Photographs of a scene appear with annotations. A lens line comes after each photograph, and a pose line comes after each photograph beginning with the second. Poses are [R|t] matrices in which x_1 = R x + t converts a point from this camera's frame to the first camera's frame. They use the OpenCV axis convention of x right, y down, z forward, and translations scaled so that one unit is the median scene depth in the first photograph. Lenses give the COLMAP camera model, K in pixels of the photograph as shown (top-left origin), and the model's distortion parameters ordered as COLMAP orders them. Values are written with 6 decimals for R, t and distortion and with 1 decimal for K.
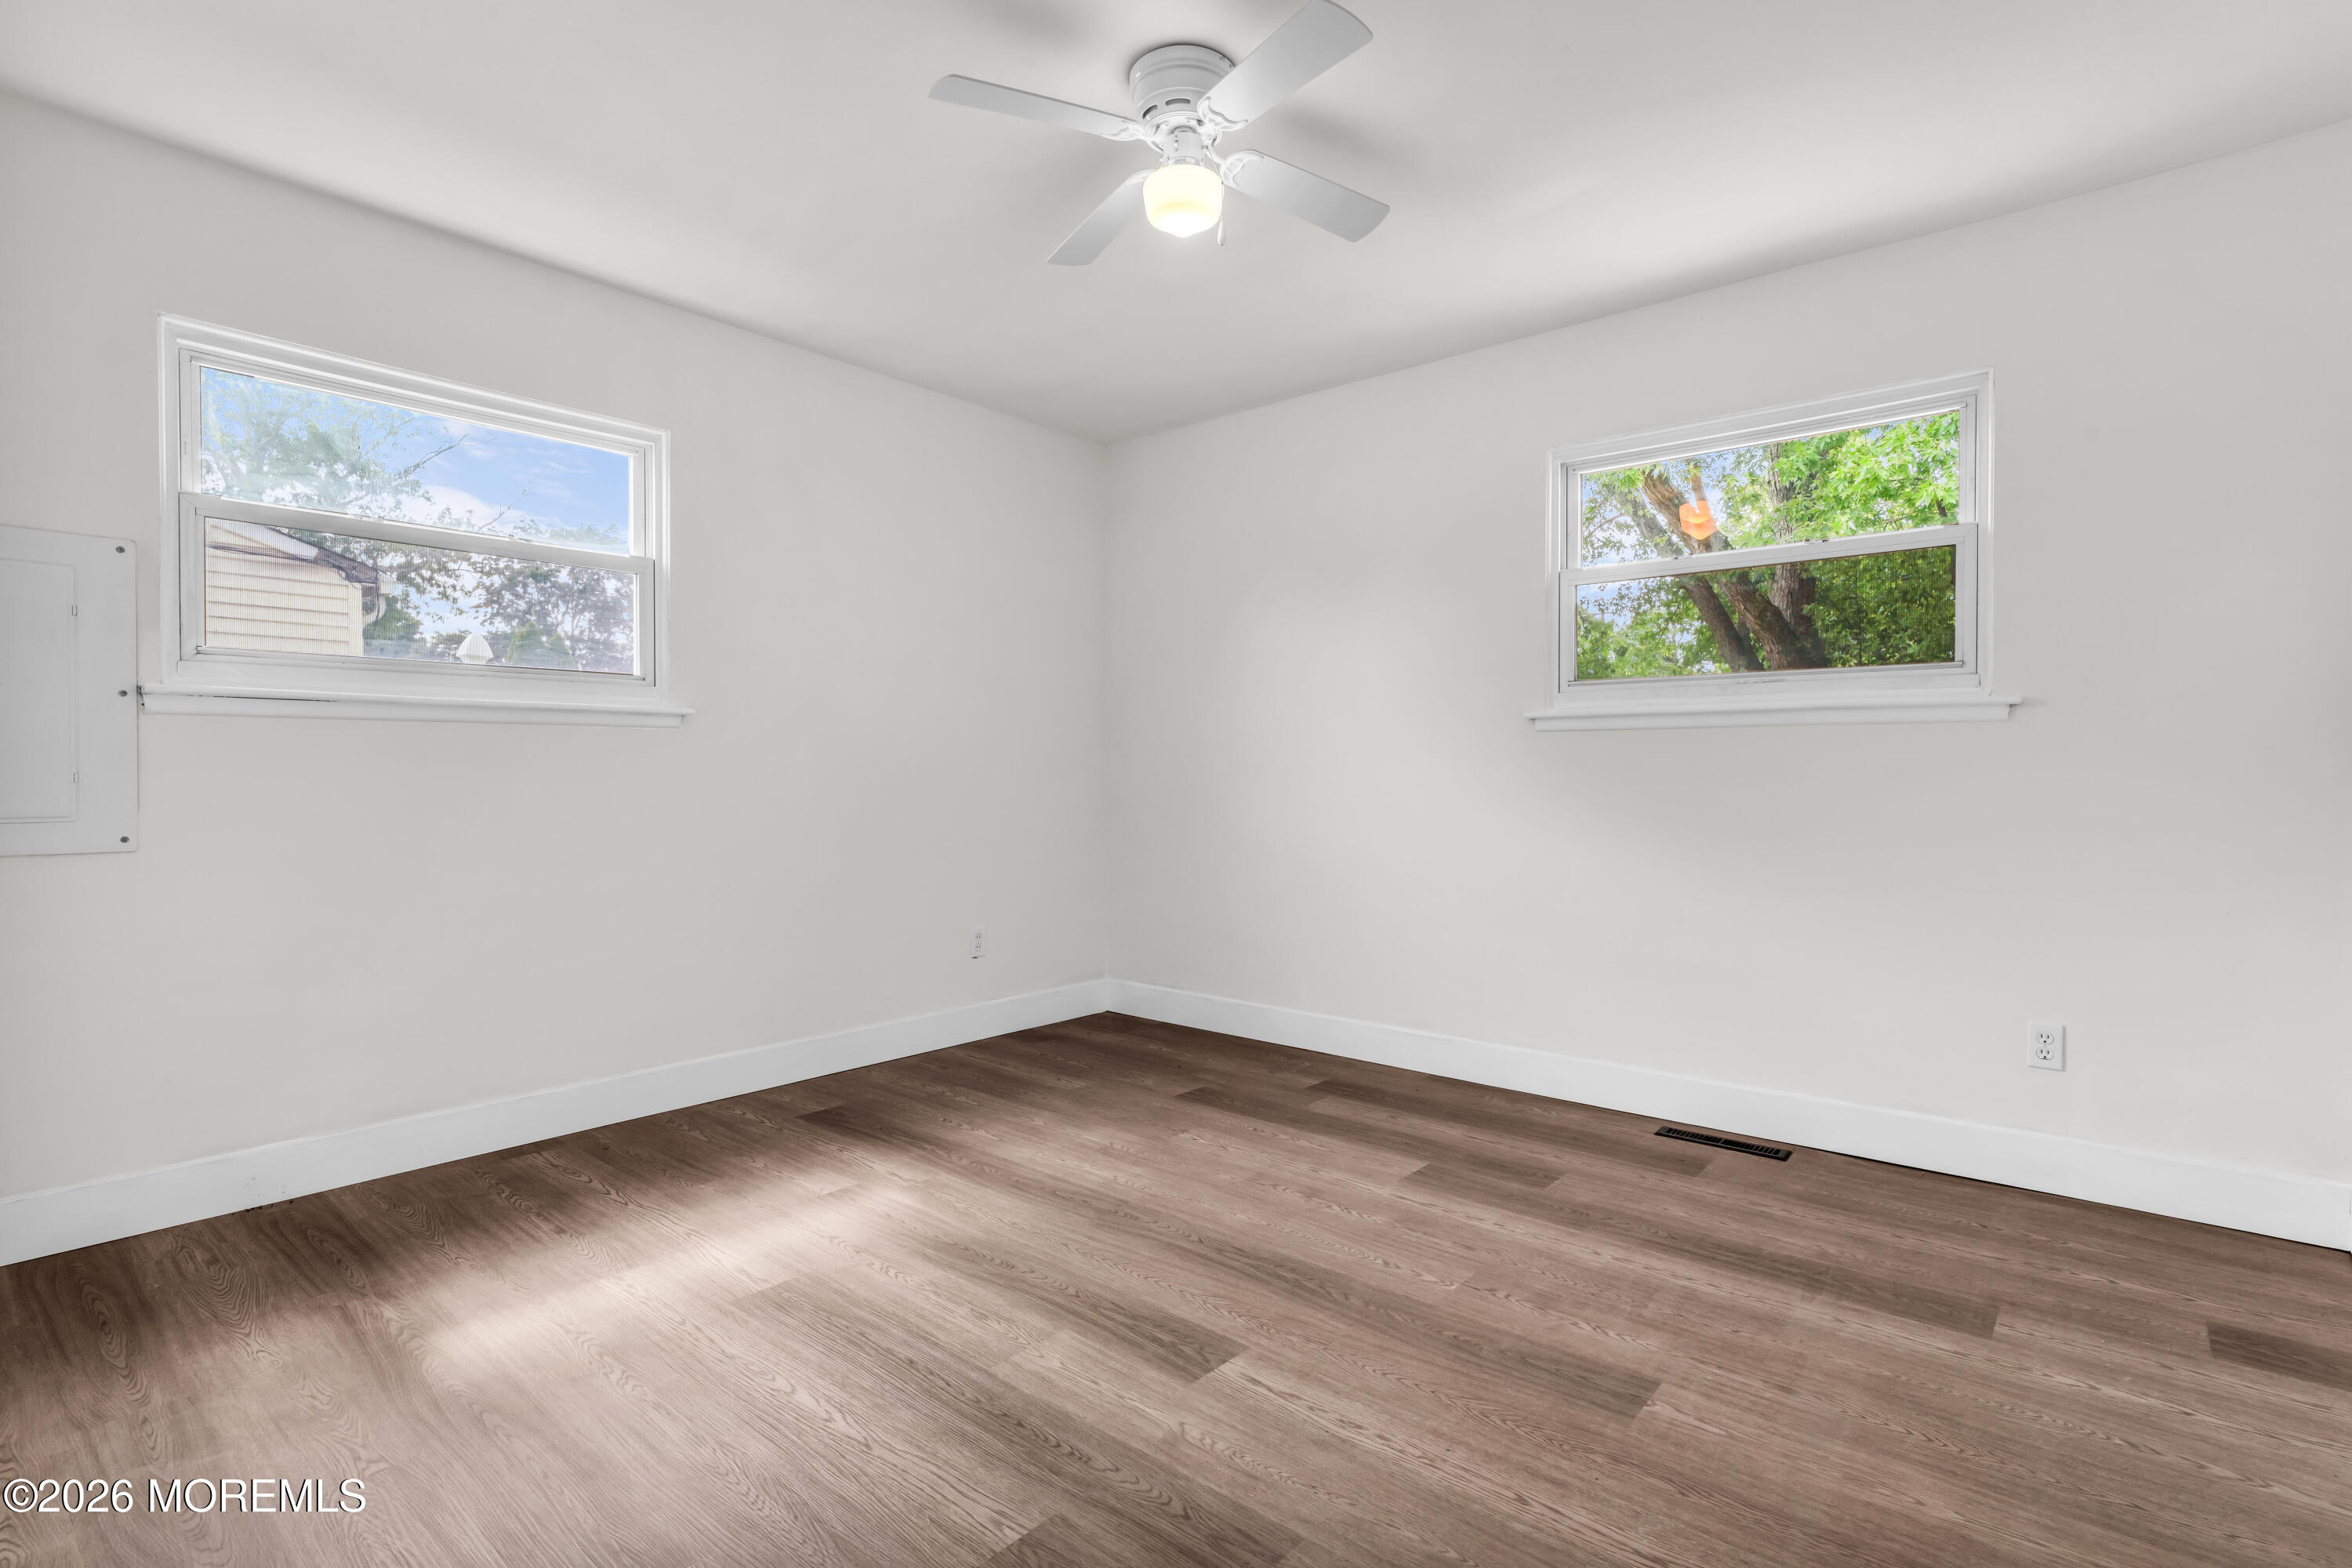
lens RADIAL K [[1115.6, 0, 1176.0], [0, 1115.6, 784.0], [0, 0, 1]] dist [-0.001226, 0.000583]
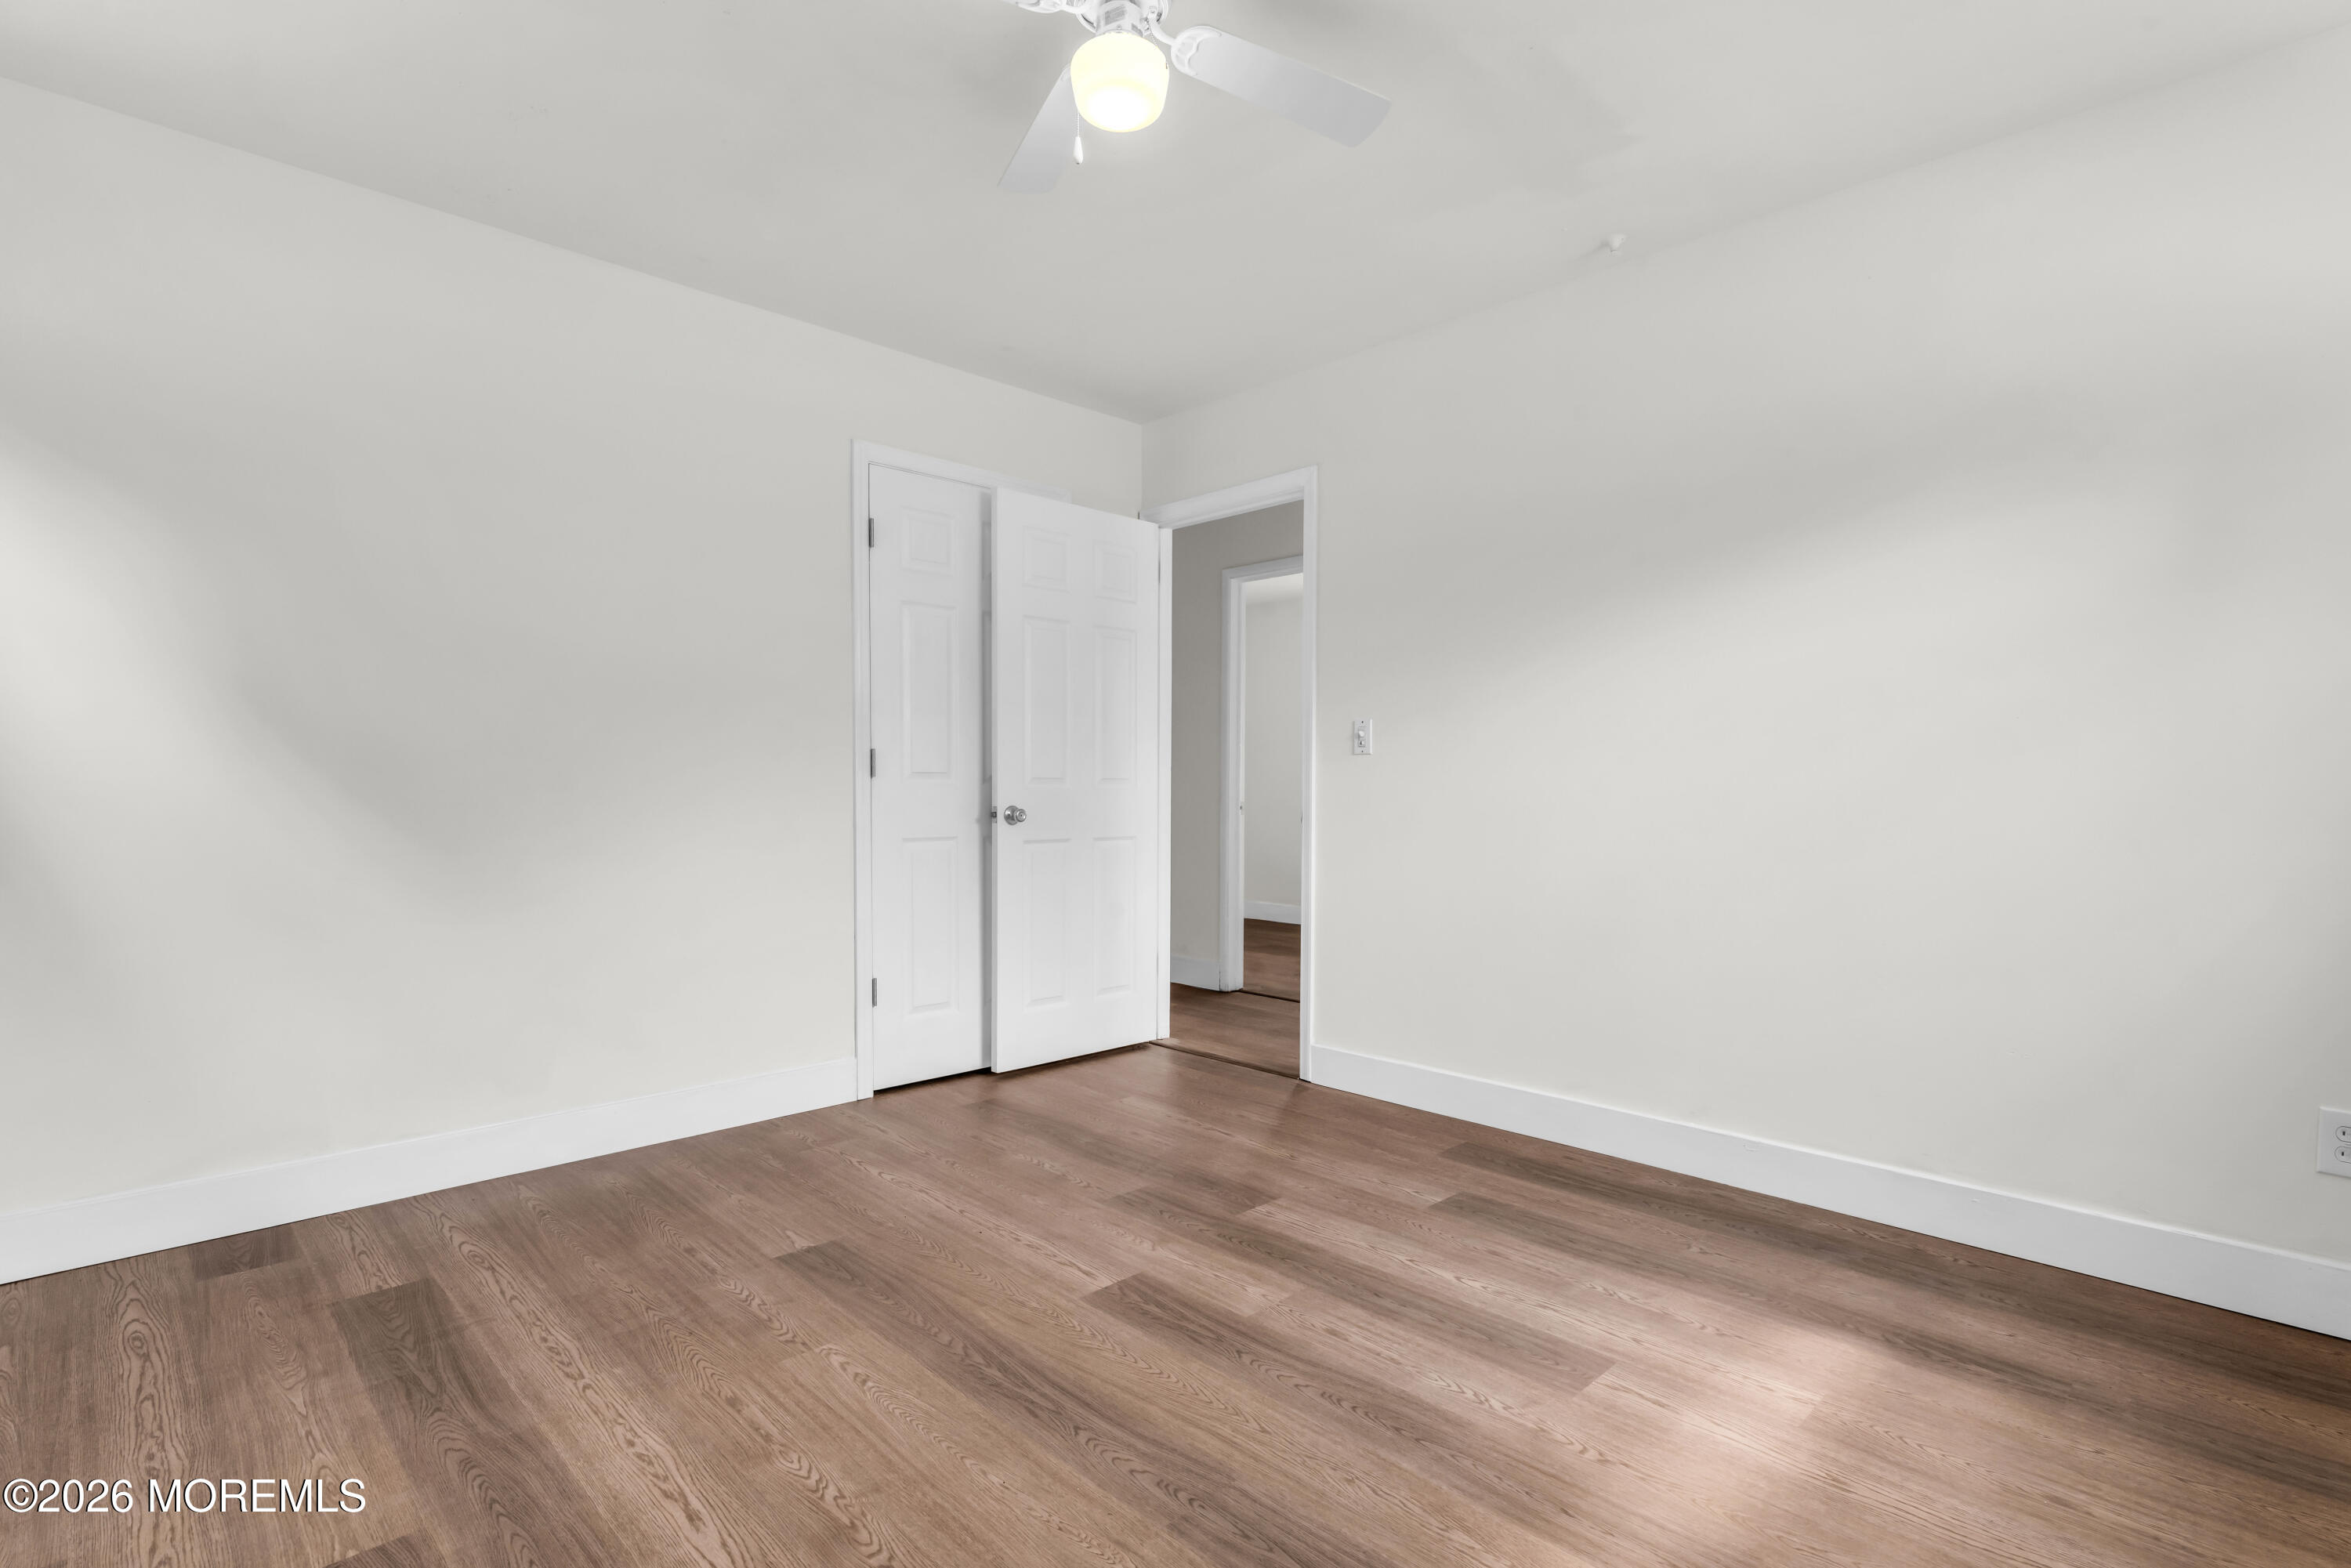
lens RADIAL K [[1115.1, 0, 1175.5], [0, 1115.1, 784.0], [0, 0, 1]] dist [-0.001226, 0.000583]
pose [[-0.995882, -0.003059, 0.090604, -0.123374], [-0.002229, 0.999955, 0.009257, -0.016037], [-0.090628, 0.009017, -0.995844, 2.000787]]
